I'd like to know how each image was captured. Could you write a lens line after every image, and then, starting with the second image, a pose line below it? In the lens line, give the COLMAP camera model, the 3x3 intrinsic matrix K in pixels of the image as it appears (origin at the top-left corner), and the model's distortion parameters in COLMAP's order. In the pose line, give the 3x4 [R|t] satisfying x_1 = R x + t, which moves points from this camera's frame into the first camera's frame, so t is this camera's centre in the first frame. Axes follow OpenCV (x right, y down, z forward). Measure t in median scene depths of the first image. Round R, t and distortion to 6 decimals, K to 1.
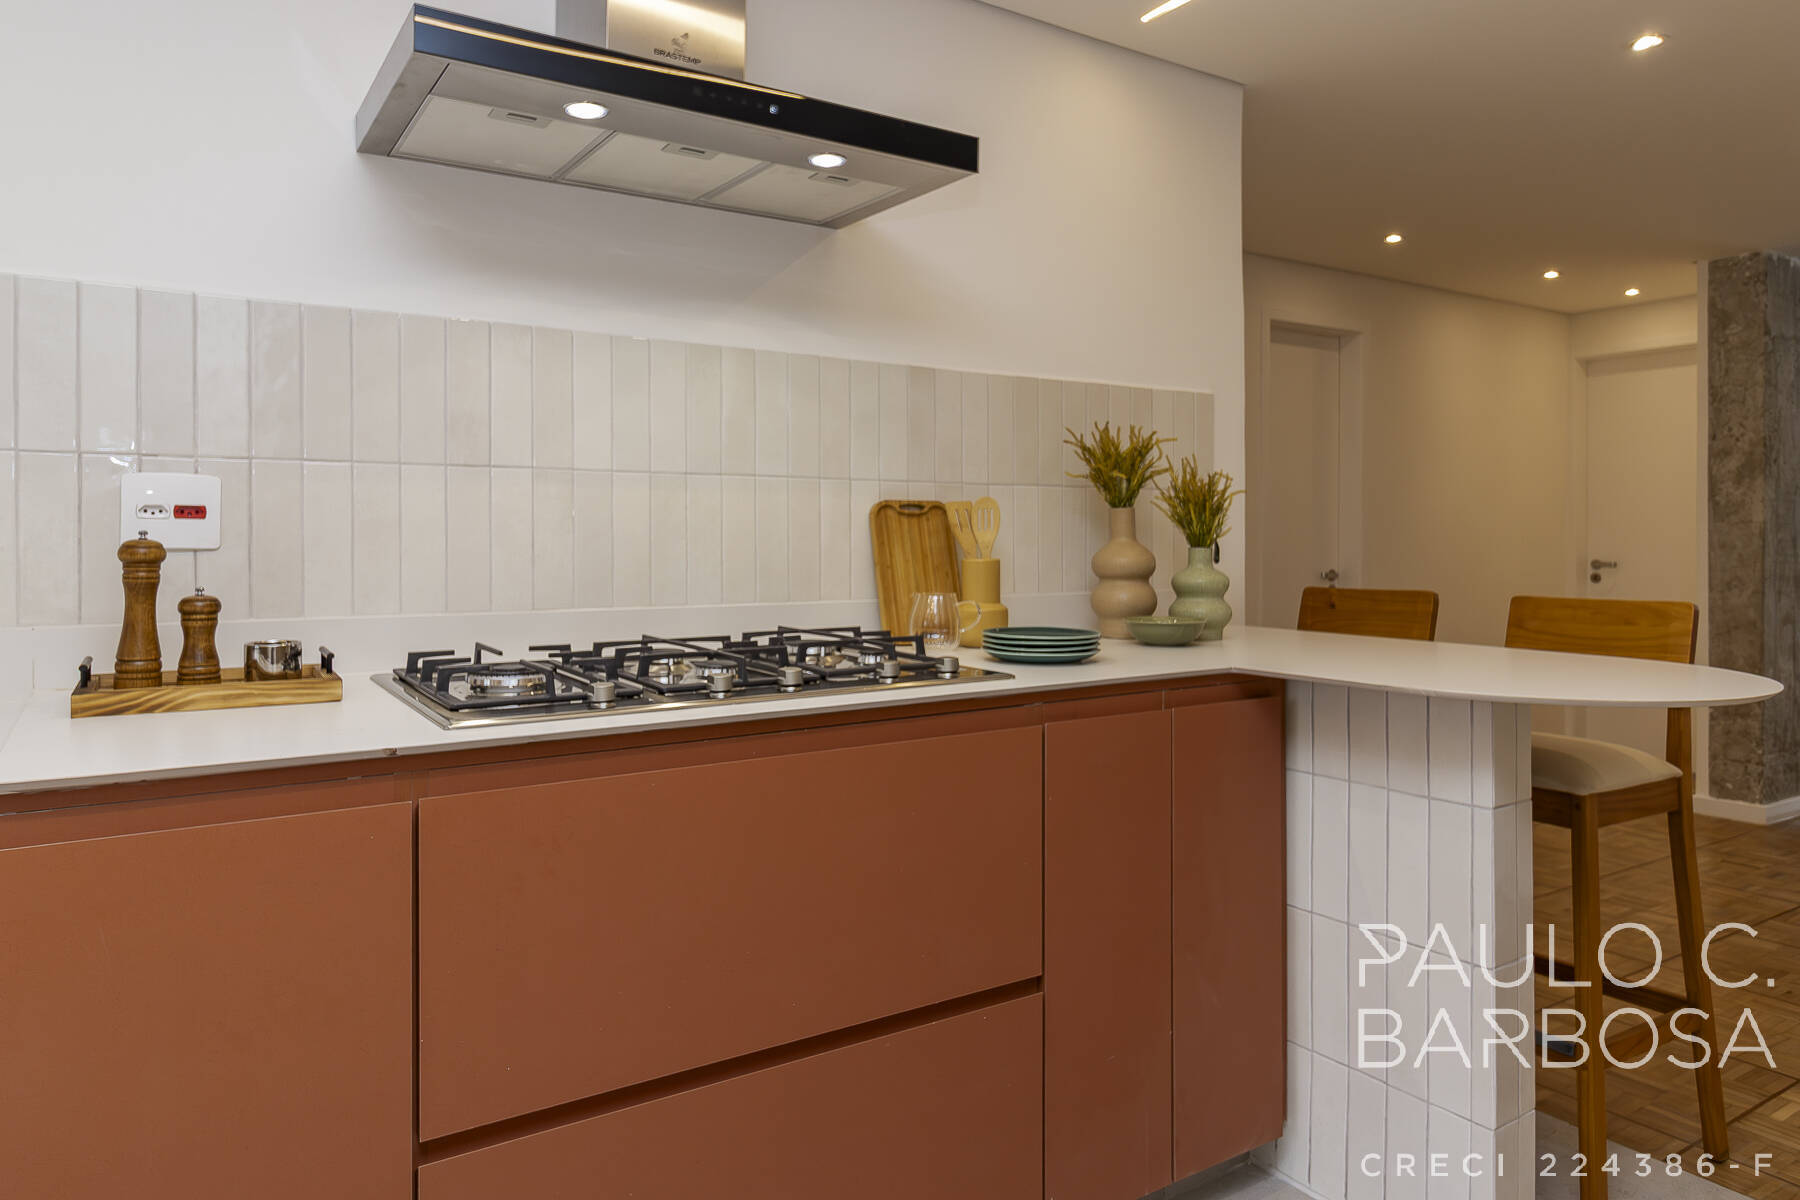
lens RADIAL K [[1192.7, 0, 900.3], [0, 1192.7, 566.0], [0, 0, 1]] dist [0.007163, 0.004601]
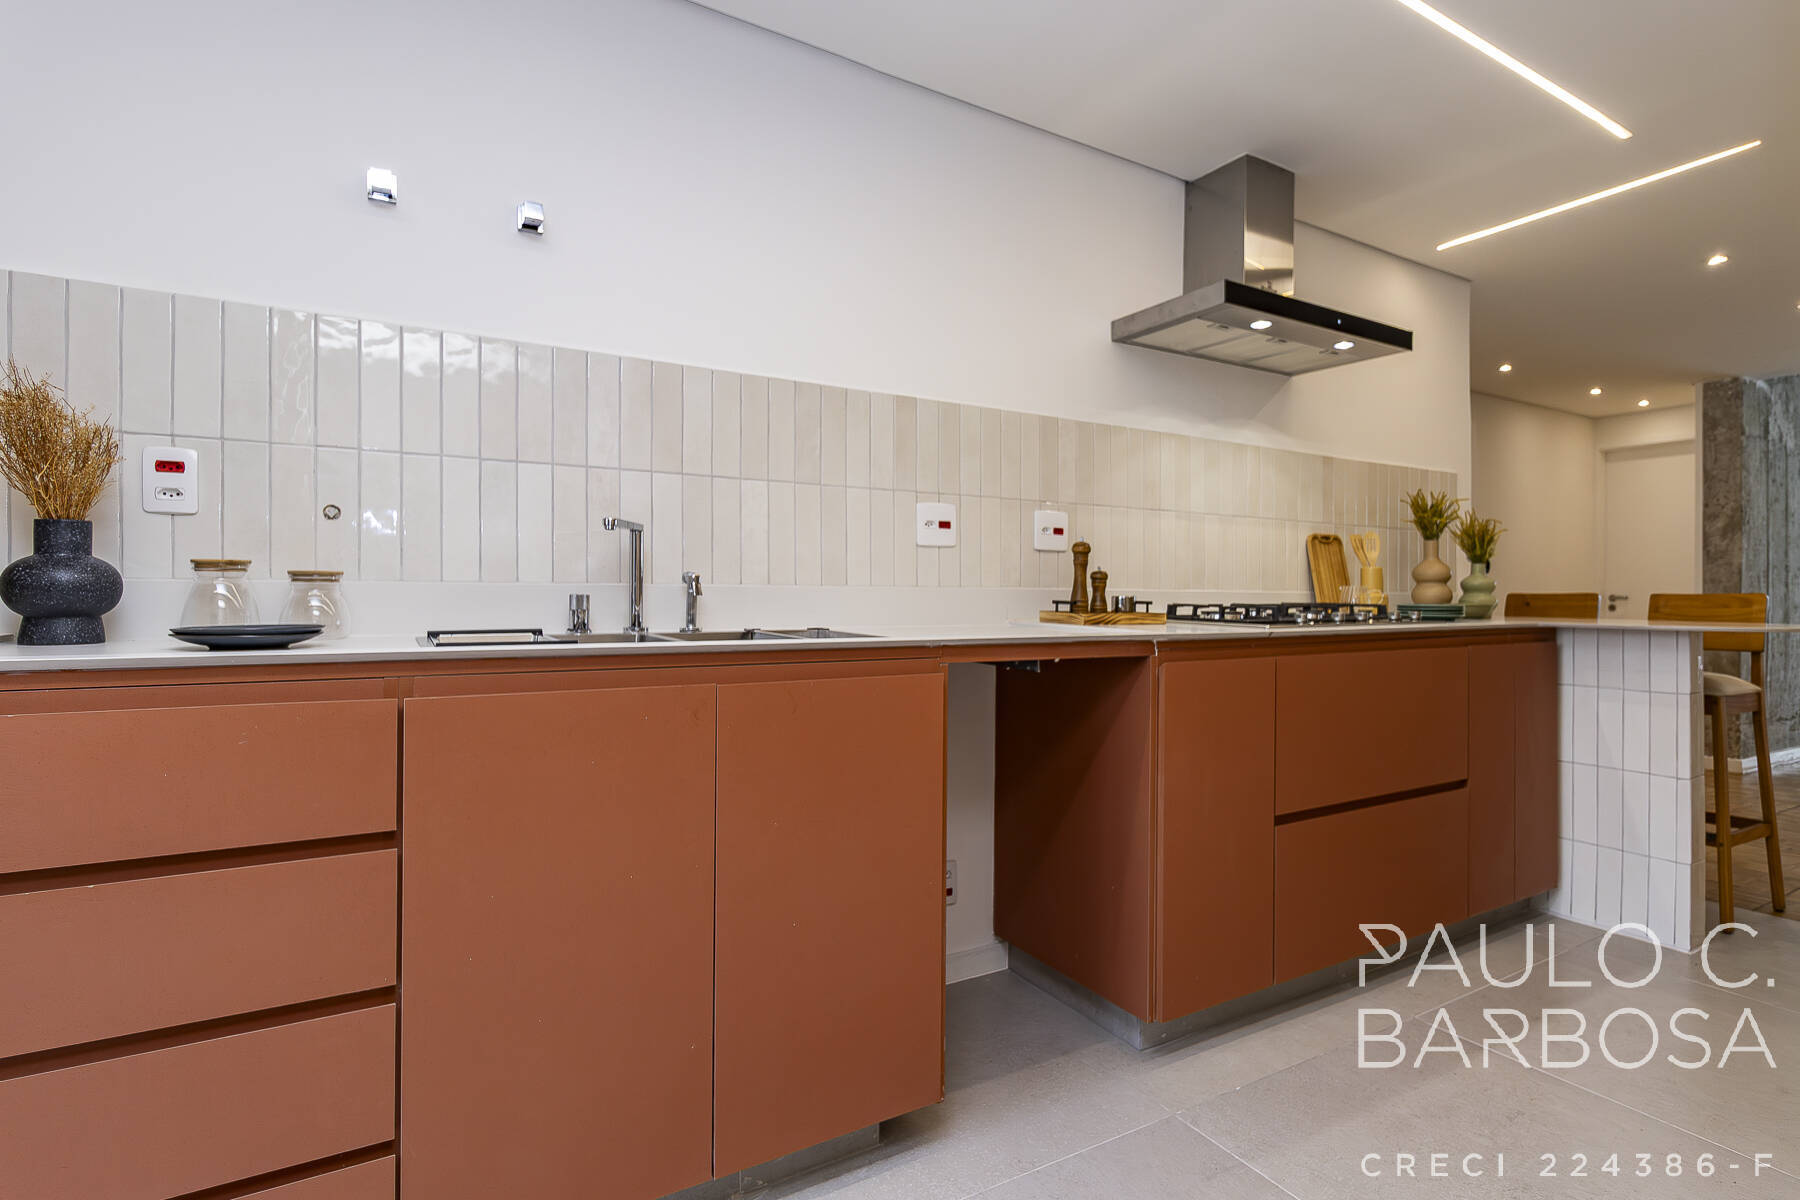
lens RADIAL K [[1012.1, 0, 998.2], [0, 1012.1, 625.9], [0, 0, 1]] dist [-0.000507, -0.001337]
pose [[0.999281, -0.003323, 0.037760, -0.468002], [0.003150, 0.999984, 0.004620, 0.062226], [-0.037775, -0.004498, 0.999276, -0.393389]]
